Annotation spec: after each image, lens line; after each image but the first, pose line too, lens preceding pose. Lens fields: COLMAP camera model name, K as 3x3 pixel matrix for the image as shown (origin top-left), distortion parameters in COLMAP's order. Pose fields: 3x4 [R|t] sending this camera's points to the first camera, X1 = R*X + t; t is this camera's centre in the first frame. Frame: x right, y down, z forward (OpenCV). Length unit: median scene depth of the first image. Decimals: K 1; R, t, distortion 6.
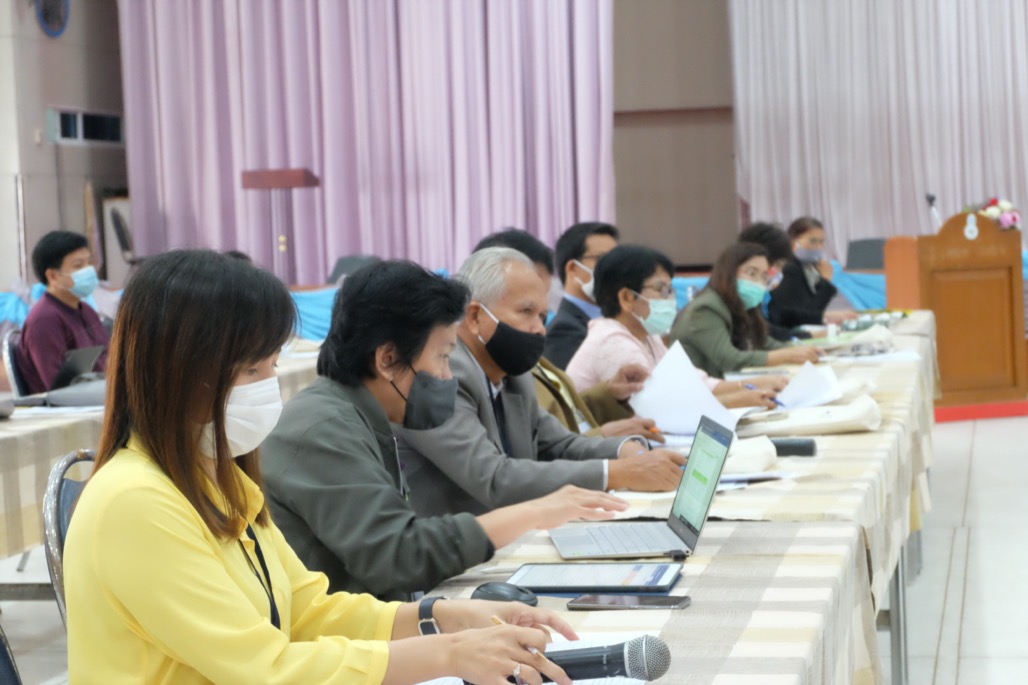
lens RADIAL K [[2190.1, 0, 496.5], [0, 2190.1, 337.4], [0, 0, 1]] dist [0.128726, 0.000000]
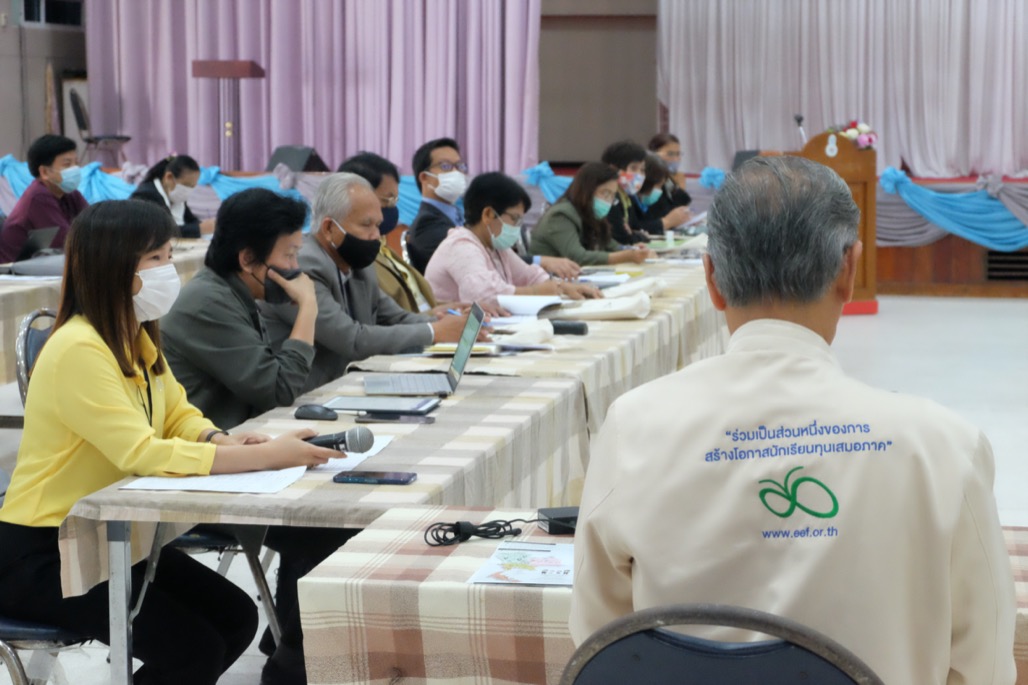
lens RADIAL K [[2190.1, 0, 524.7], [0, 2190.1, 312.2], [0, 0, 1]] dist [0.128726, 0.000000]
pose [[0.998742, 0.037722, 0.033050, 0.037400], [-0.039100, 0.998348, 0.042110, -0.009724], [-0.031407, -0.043349, 0.998566, -0.215799]]
